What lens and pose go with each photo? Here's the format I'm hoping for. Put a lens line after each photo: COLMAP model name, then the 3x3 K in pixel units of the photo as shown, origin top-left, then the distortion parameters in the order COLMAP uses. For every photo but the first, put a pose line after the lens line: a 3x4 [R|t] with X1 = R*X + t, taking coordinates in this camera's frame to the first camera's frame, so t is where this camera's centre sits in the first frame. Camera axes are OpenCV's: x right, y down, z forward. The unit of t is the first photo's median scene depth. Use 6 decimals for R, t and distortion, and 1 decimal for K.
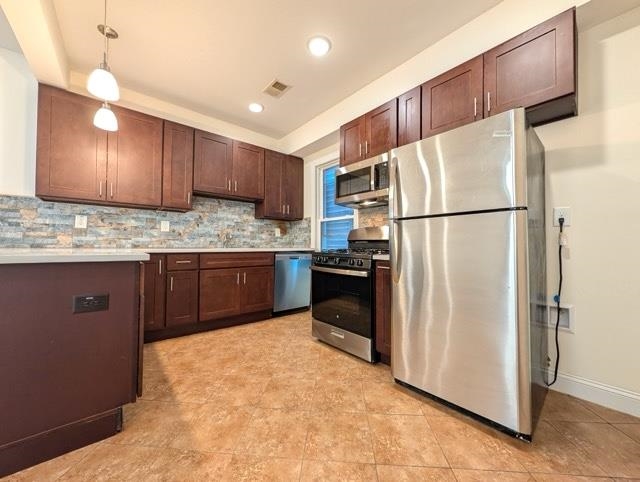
lens RADIAL K [[245.6, 0, 321.4], [0, 245.6, 241.1], [0, 0, 1]] dist [0.000608, 0.000995]
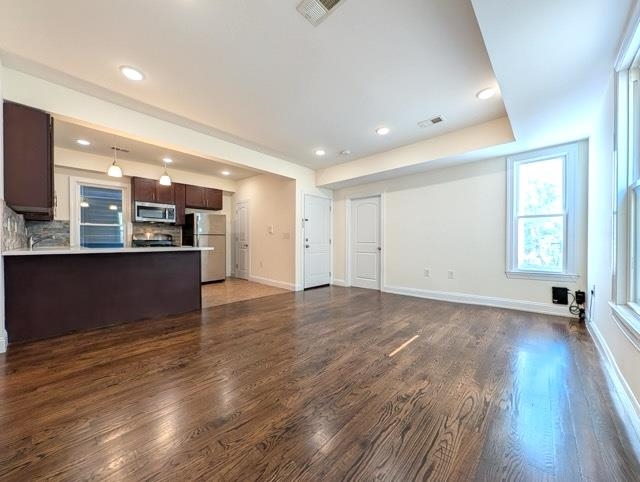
lens RADIAL K [[245.6, 0, 322.3], [0, 245.6, 239.9], [0, 0, 1]] dist [0.000608, 0.000995]
pose [[-0.121253, -0.006032, 0.992603, -2.321143], [-0.017007, 0.999847, 0.003999, -0.044566], [-0.992476, -0.016397, -0.121337, -0.190239]]
